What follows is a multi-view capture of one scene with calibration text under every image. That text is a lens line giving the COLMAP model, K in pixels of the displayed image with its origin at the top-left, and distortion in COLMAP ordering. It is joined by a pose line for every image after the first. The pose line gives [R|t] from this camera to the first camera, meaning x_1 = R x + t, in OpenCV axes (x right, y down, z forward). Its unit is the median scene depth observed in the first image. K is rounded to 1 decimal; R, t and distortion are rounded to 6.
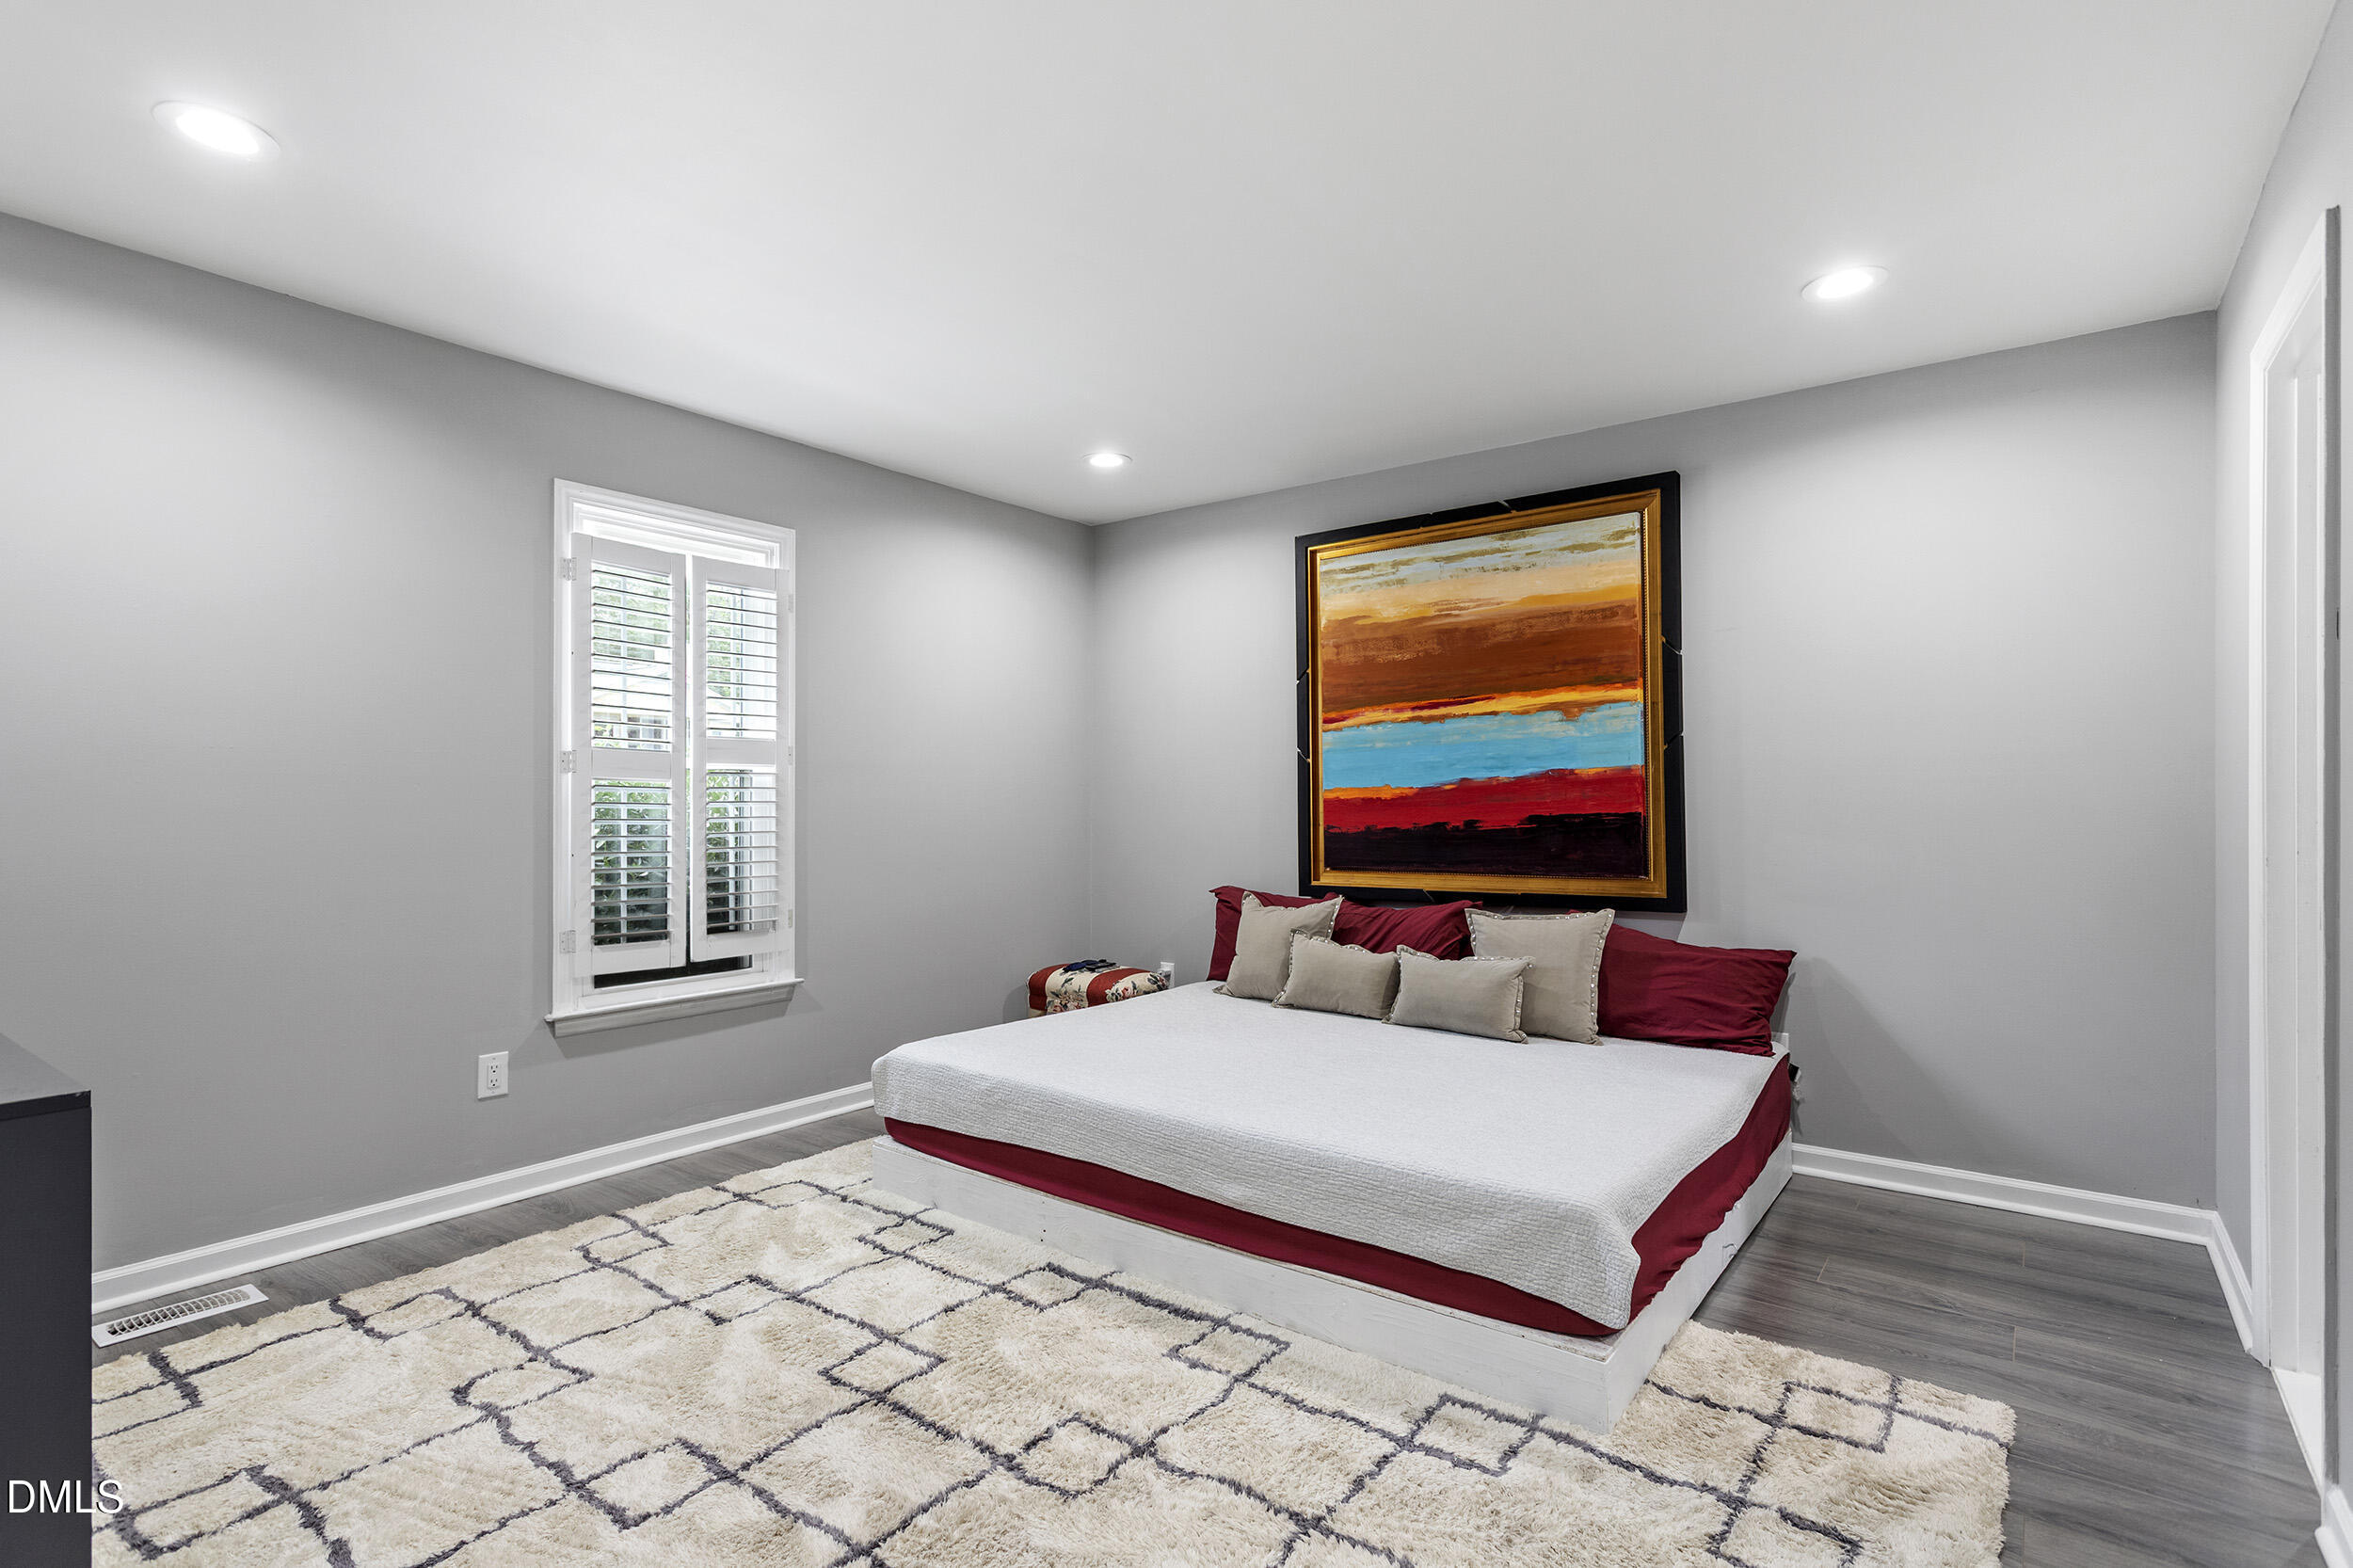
lens RADIAL K [[1127.6, 0, 1182.5], [0, 1127.6, 796.6], [0, 0, 1]] dist [-0.000770, 0.000899]
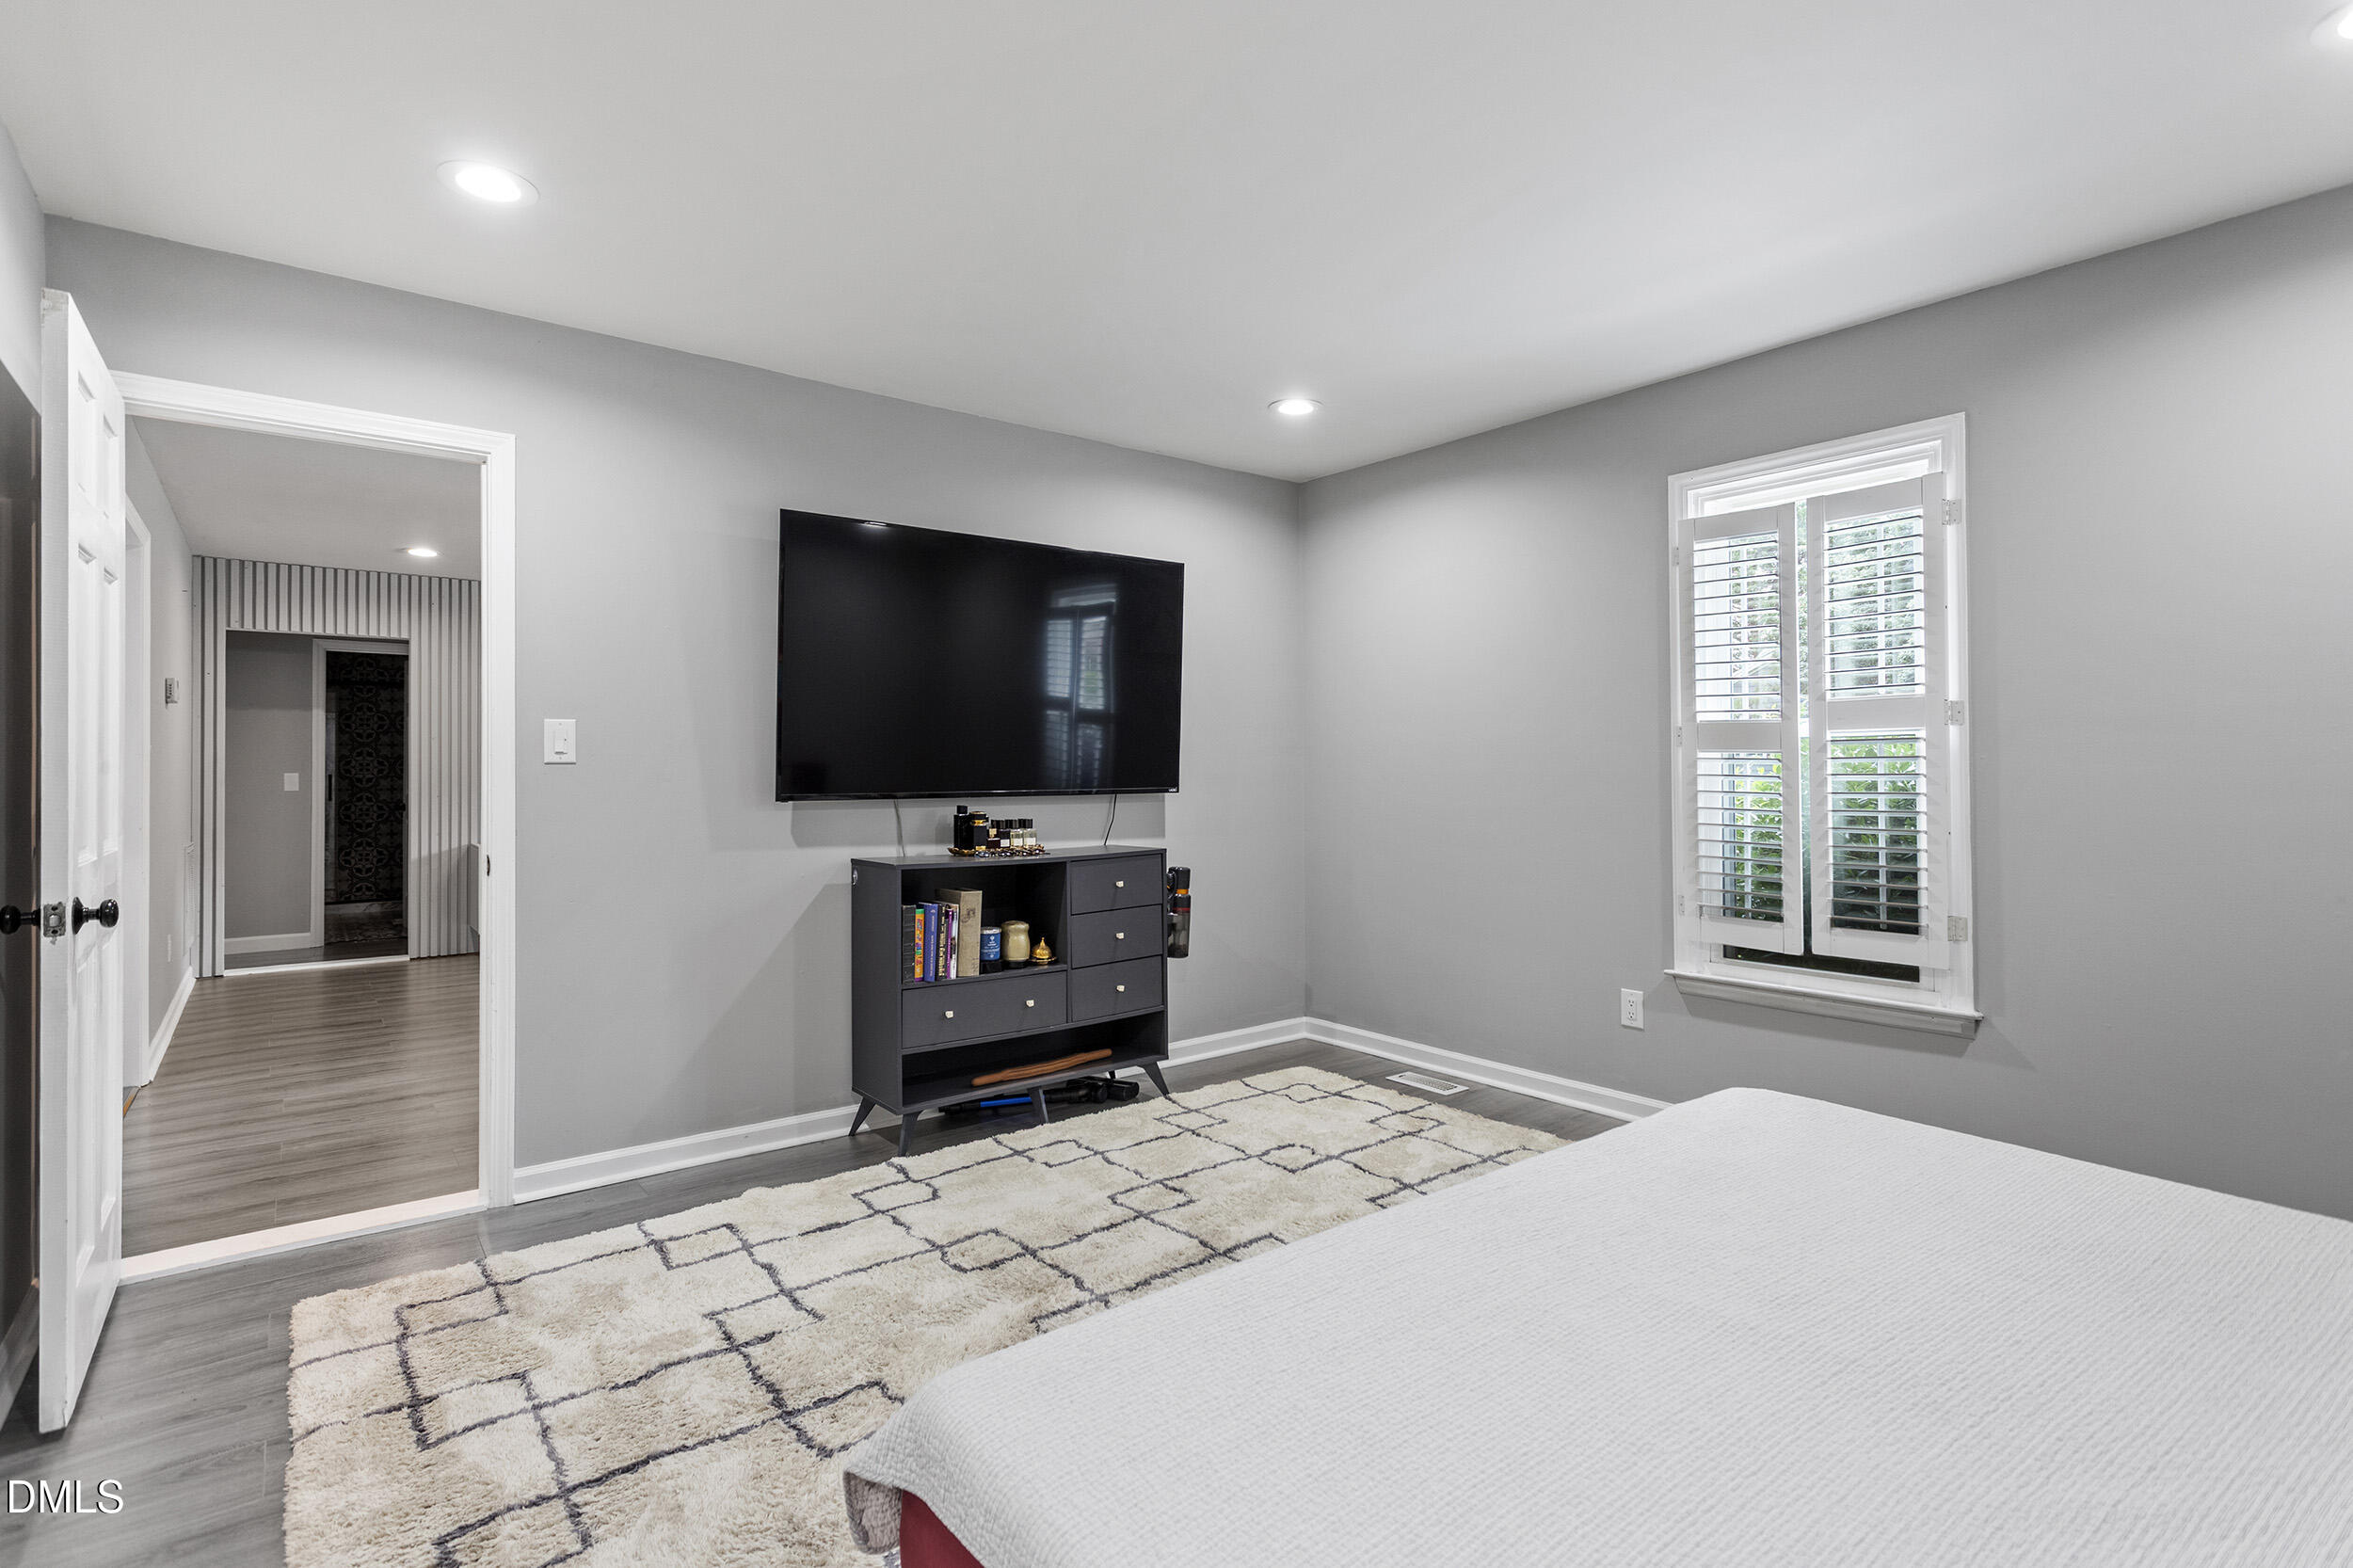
lens RADIAL K [[1127.6, 0, 1183.3], [0, 1127.6, 768.0], [0, 0, 1]] dist [-0.000770, 0.000899]
pose [[-0.238448, 0.001112, -0.971155, 0.564407], [0.004953, 0.999988, -0.000071, -0.002601], [0.971143, -0.004827, -0.238450, 0.747477]]
